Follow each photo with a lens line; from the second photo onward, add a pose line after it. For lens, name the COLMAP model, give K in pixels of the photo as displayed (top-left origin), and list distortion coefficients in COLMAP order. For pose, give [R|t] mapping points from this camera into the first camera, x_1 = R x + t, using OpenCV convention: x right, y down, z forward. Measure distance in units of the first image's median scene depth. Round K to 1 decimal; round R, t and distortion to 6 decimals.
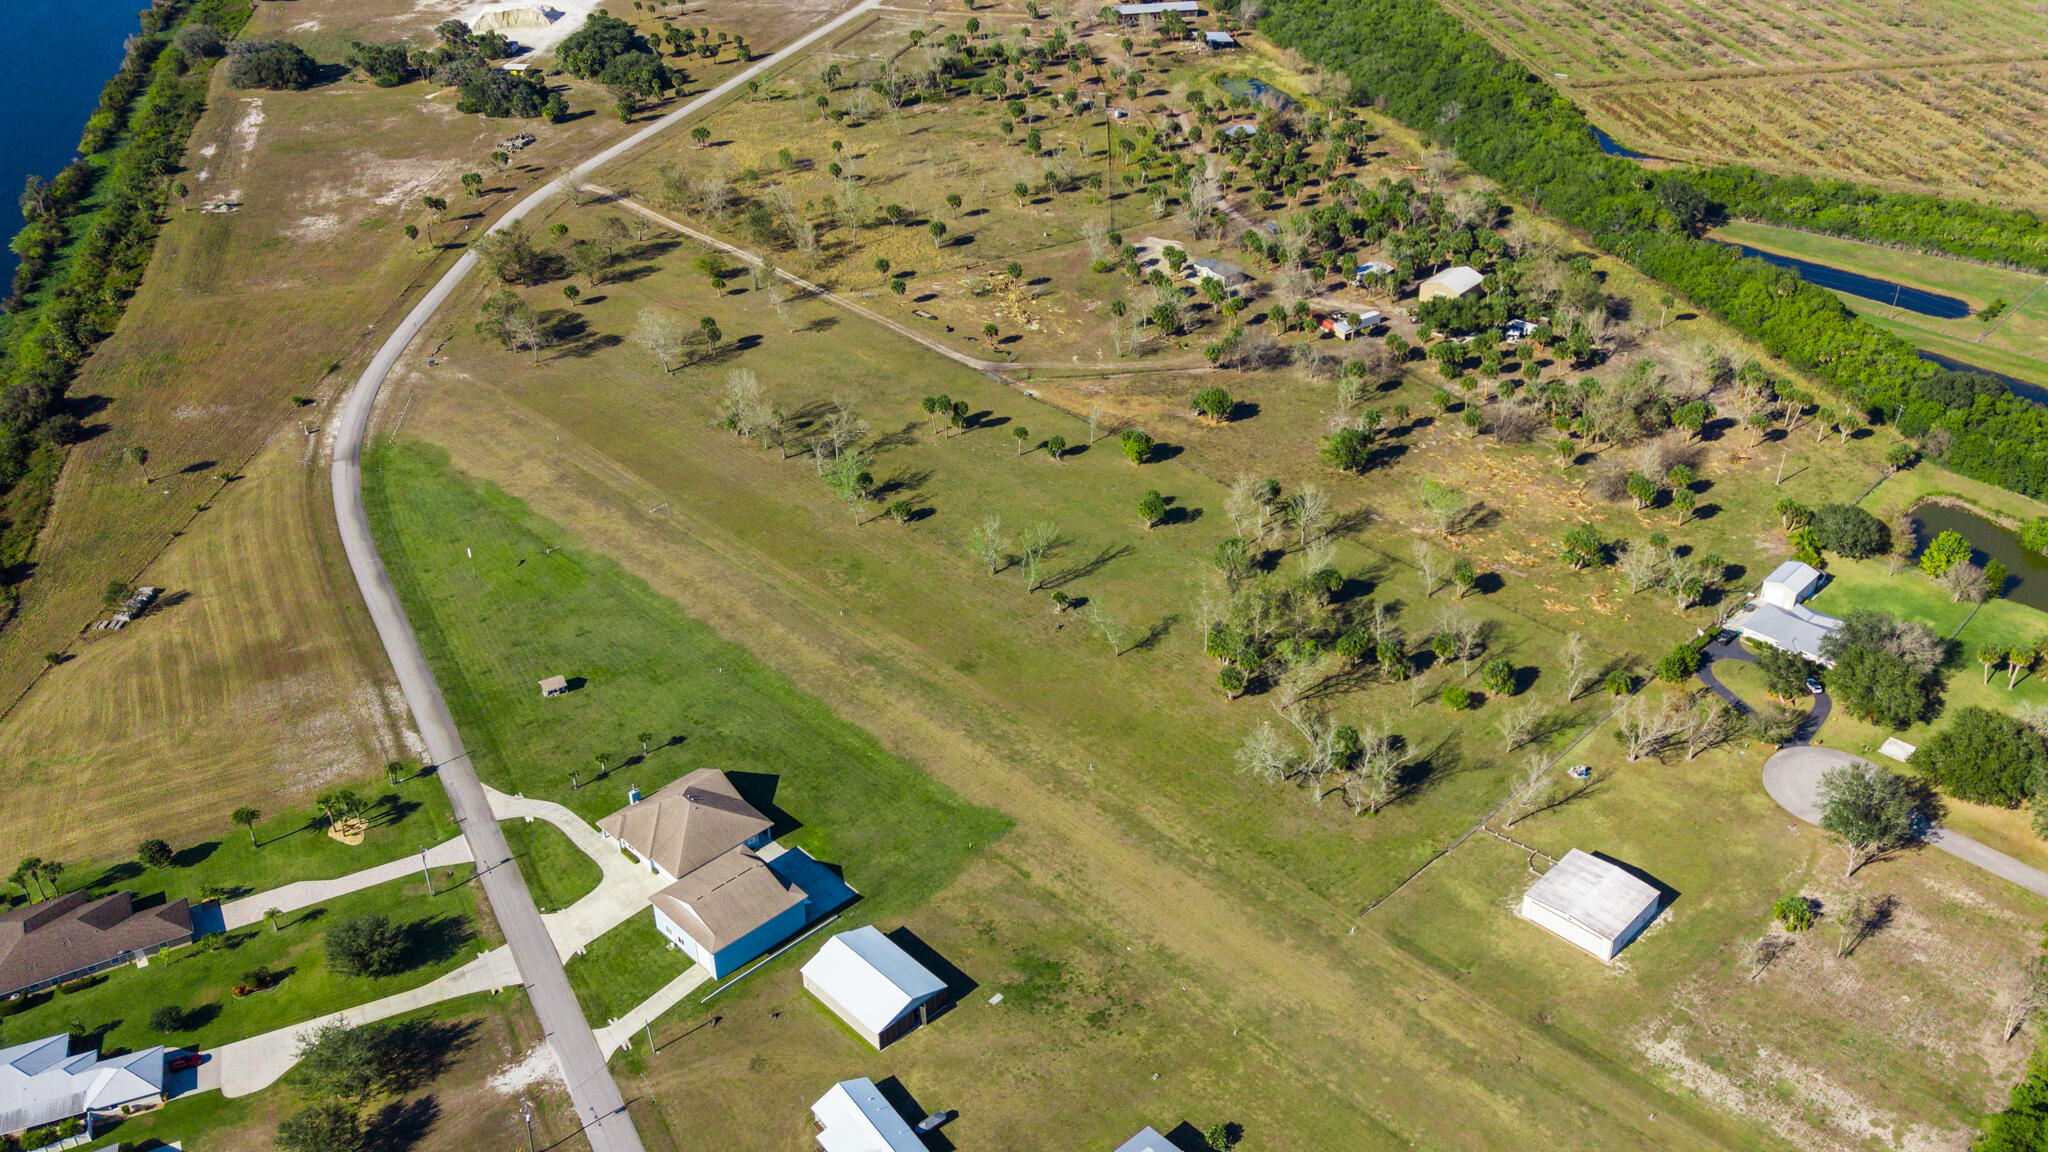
lens RADIAL K [[1725.0, 0, 1073.8], [0, 1725.0, 575.4], [0, 0, 1]] dist [0.058796, -0.103535]
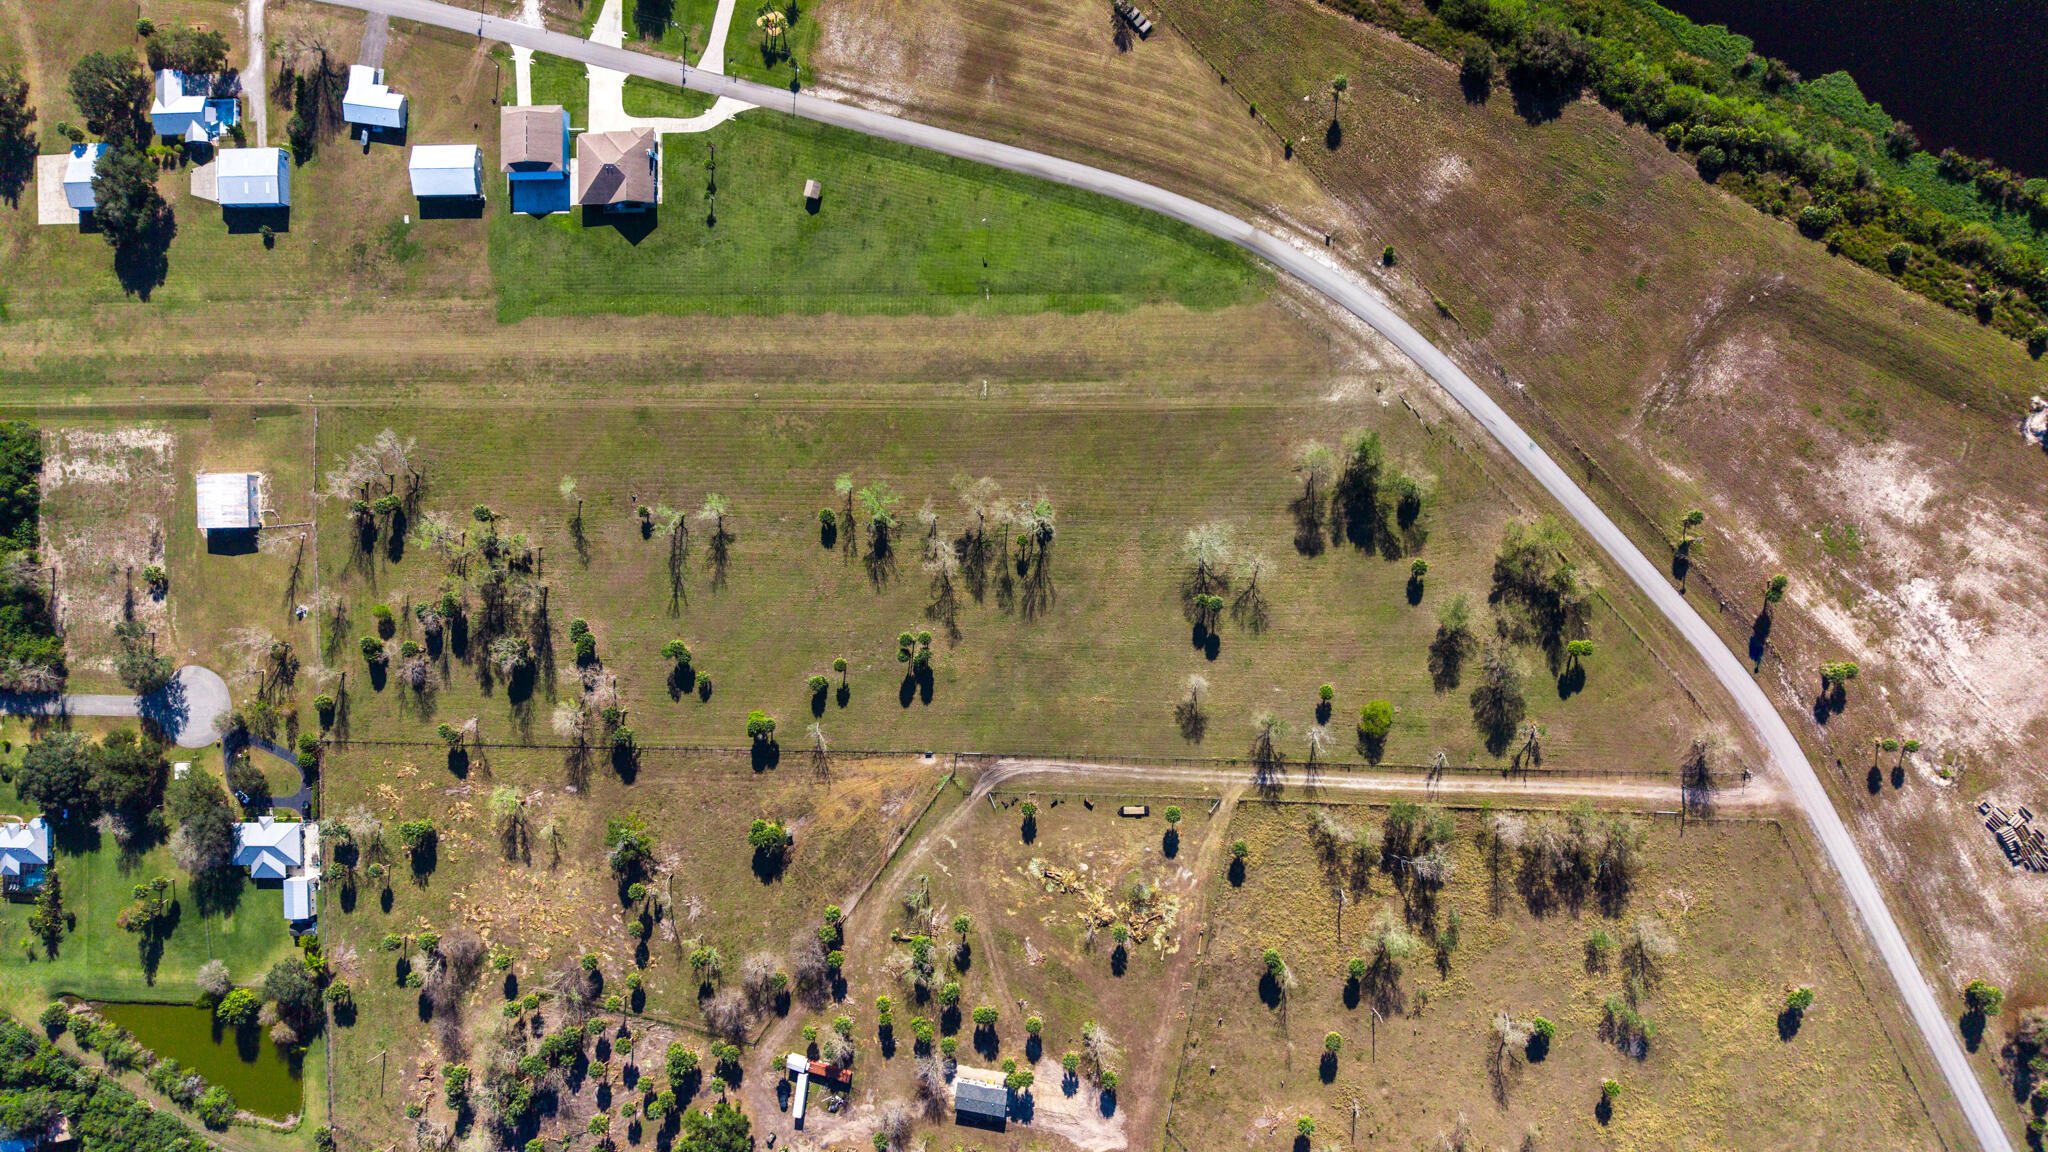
lens RADIAL K [[1359.4, 0, 1021.3], [0, 1359.4, 582.9], [0, 0, 1]] dist [0.037552, -0.043990]
pose [[-0.705131, 0.702838, 0.093850, -0.306908], [-0.274034, -0.392184, 0.878121, -1.134705], [0.653984, 0.593473, 0.469143, 0.794862]]
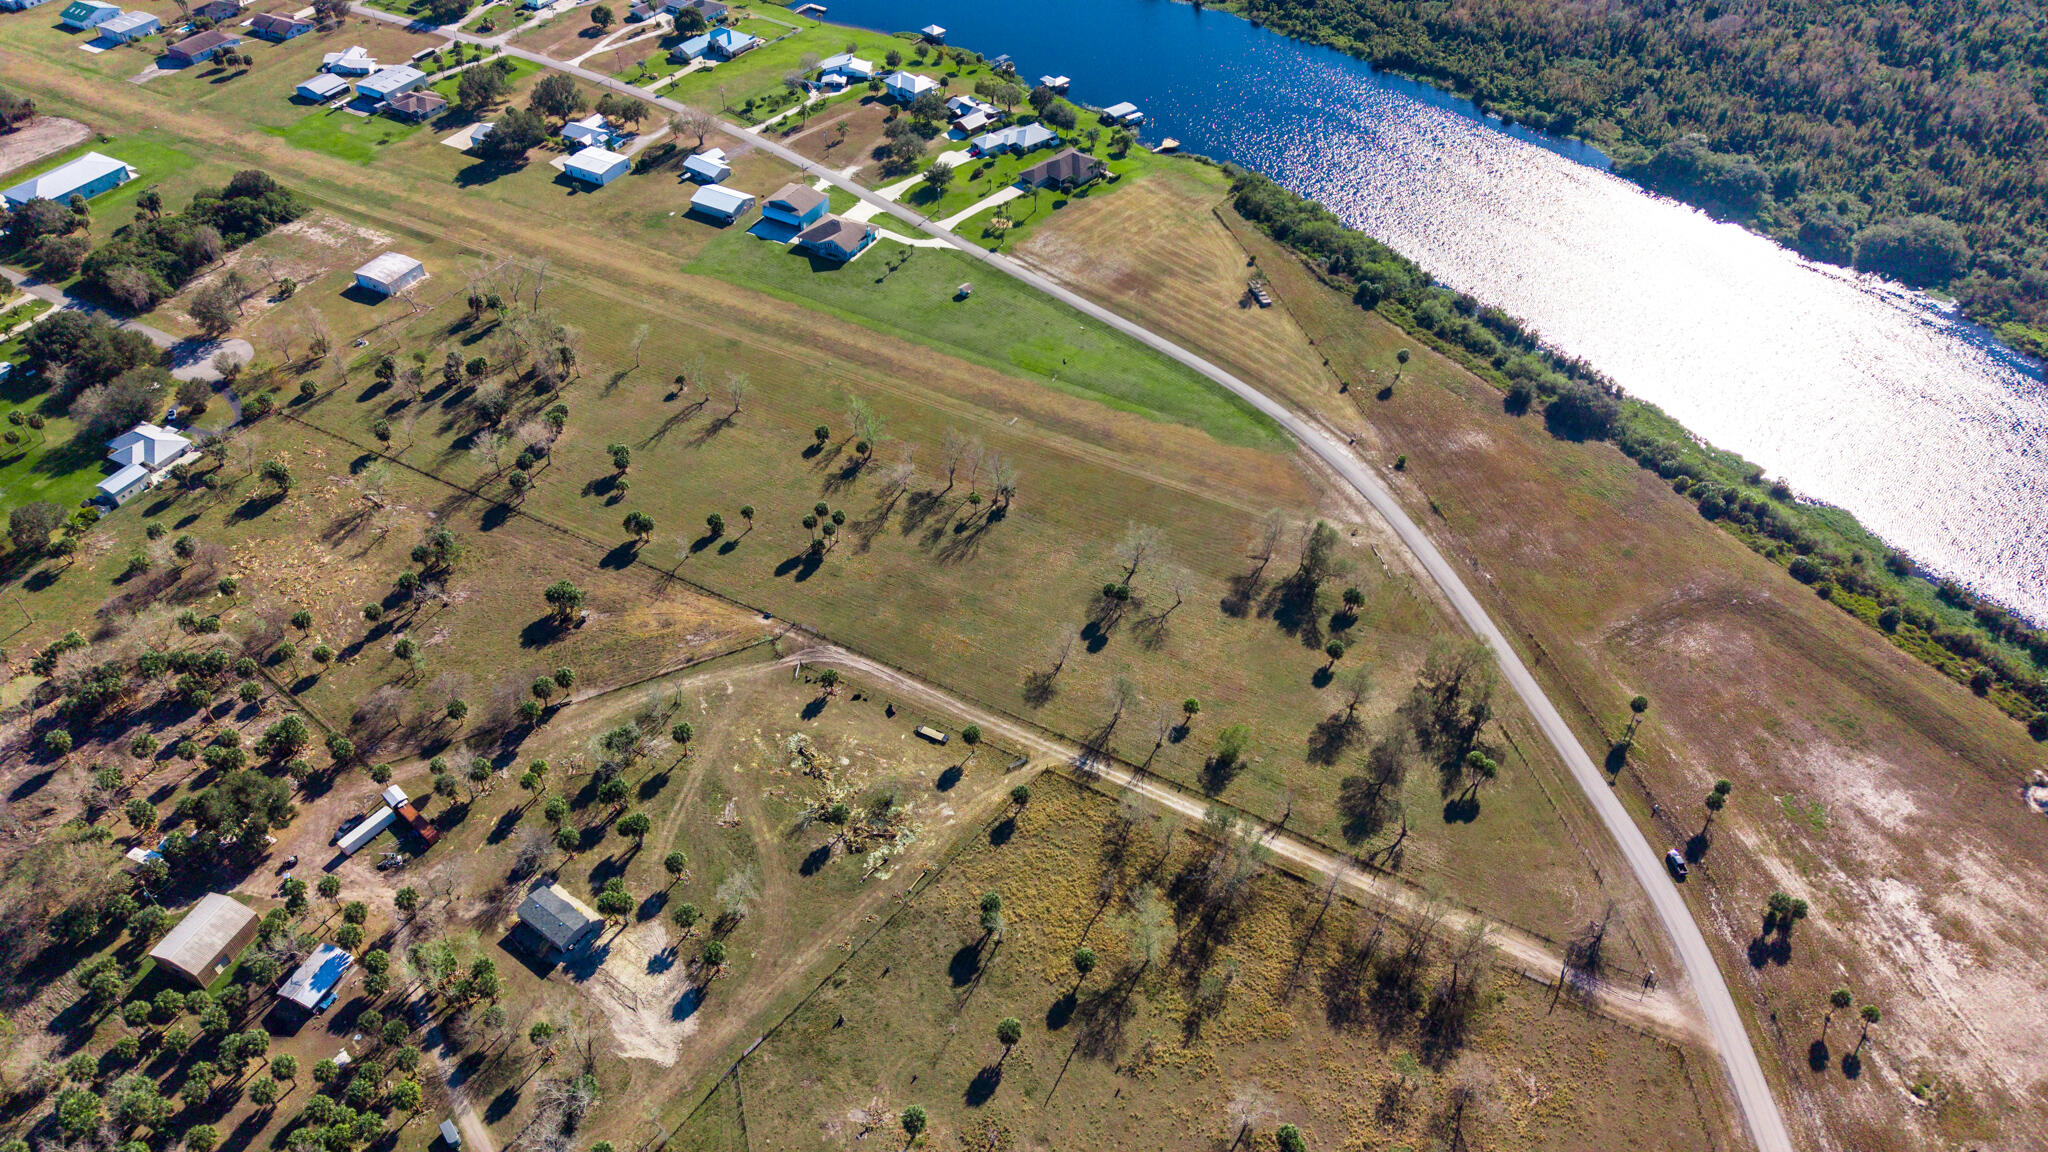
lens RADIAL K [[1359.4, 0, 1021.3], [0, 1359.4, 582.9], [0, 0, 1]] dist [0.037552, -0.043990]
pose [[-0.957977, 0.196854, -0.208634, -0.010769], [-0.151860, 0.268994, 0.951095, -1.195977], [0.243348, 0.942810, -0.227796, 1.645047]]
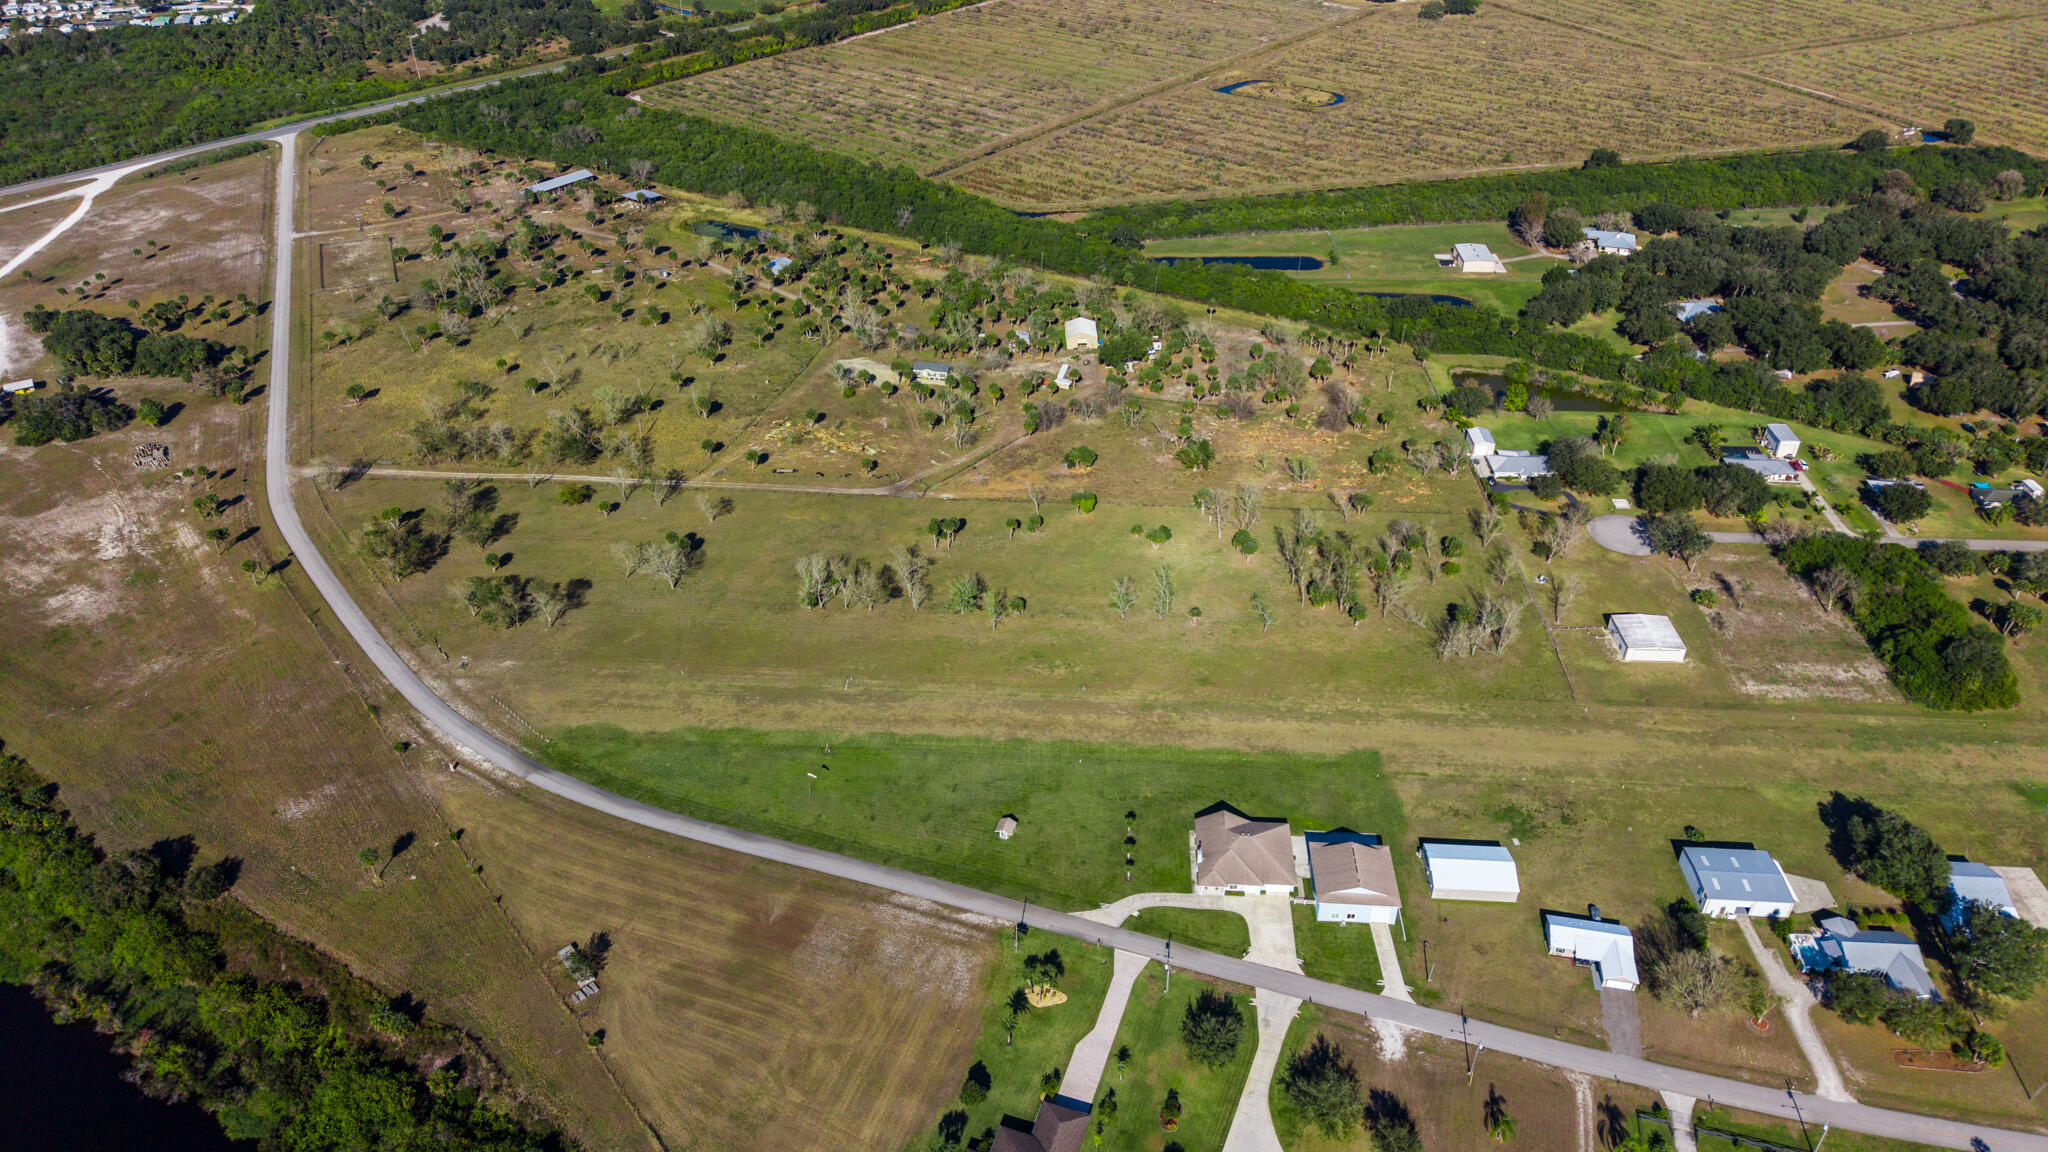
lens RADIAL K [[1359.4, 0, 1021.3], [0, 1359.4, 582.9], [0, 0, 1]] dist [0.037552, -0.043990]
pose [[0.750771, -0.370711, 0.546732, -0.774758], [0.349231, 0.925301, 0.147835, -0.243538], [-0.560696, 0.079946, 0.824153, 0.188307]]
